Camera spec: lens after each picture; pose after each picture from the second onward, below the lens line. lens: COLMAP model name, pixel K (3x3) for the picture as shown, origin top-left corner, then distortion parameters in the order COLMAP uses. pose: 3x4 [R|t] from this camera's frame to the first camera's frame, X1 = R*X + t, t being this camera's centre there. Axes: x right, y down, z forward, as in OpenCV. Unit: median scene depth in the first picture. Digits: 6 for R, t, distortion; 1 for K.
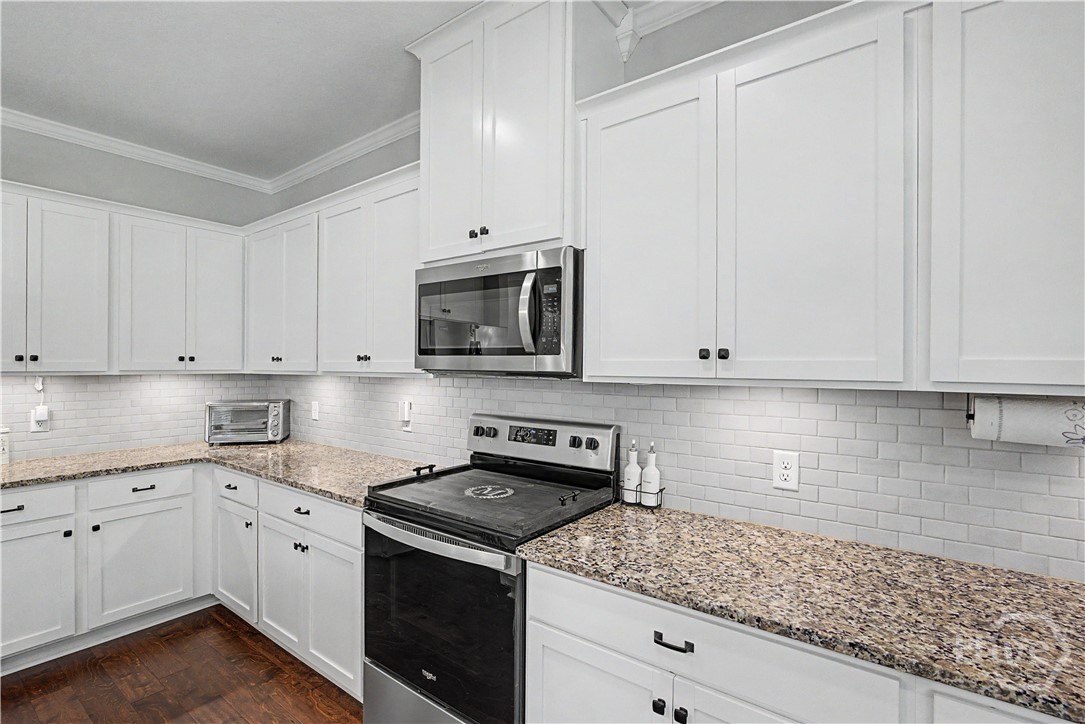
lens RADIAL K [[511.8, 0, 538.1], [0, 511.8, 360.3], [0, 0, 1]] dist [-0.001941, 0.000453]
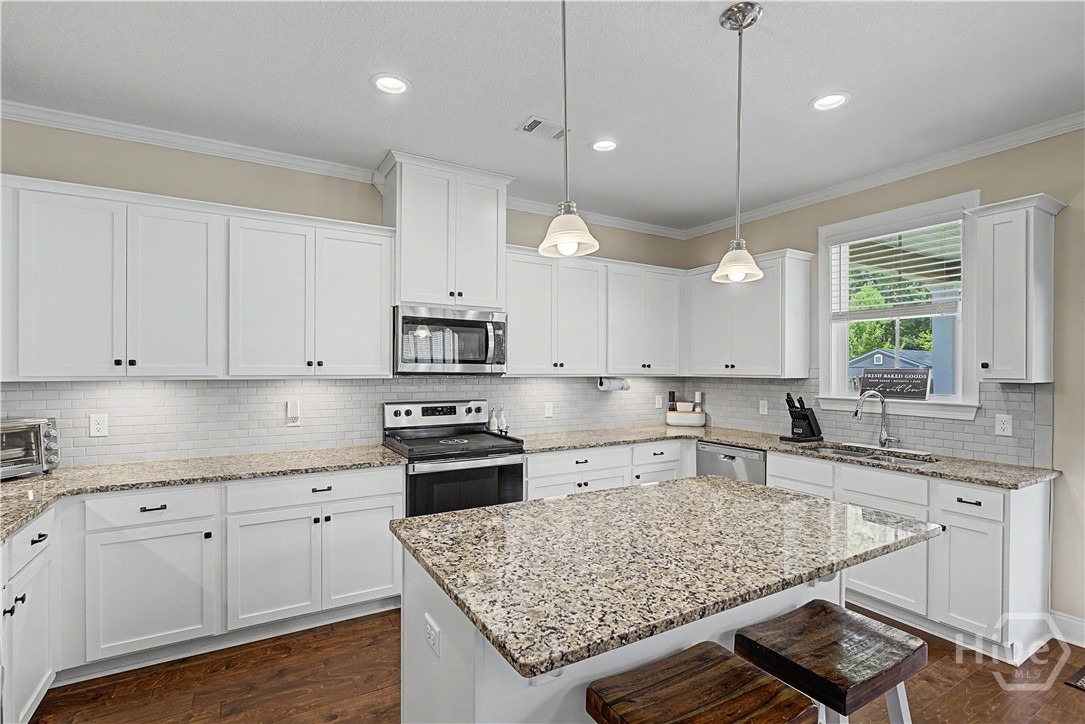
lens RADIAL K [[511.8, 0, 534.7], [0, 511.8, 366.2], [0, 0, 1]] dist [-0.001941, 0.000453]
pose [[0.373788, 0.002656, 0.927510, -1.622905], [-0.009459, 0.999955, 0.000948, -0.004851], [-0.927466, -0.009128, 0.373796, 0.091158]]
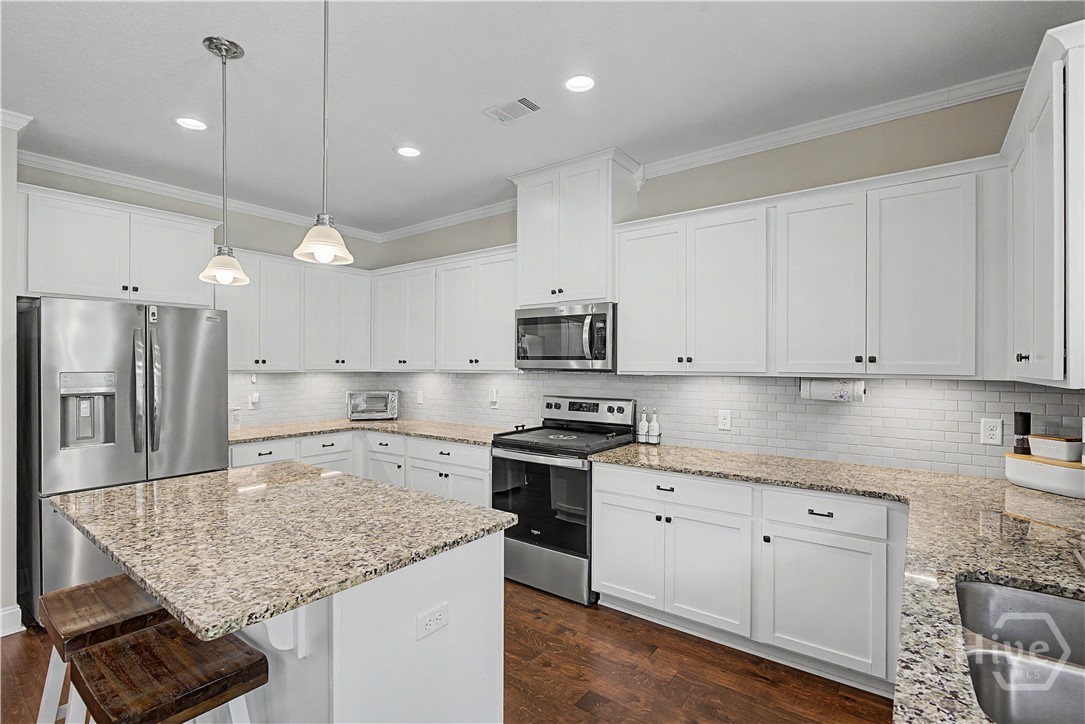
lens RADIAL K [[511.8, 0, 536.6], [0, 511.8, 360.6], [0, 0, 1]] dist [-0.001941, 0.000453]
pose [[0.999993, -0.002783, -0.002598, -0.180697], [0.002785, 0.999996, 0.000552, -0.008431], [0.002596, -0.000560, 0.999996, -0.772841]]
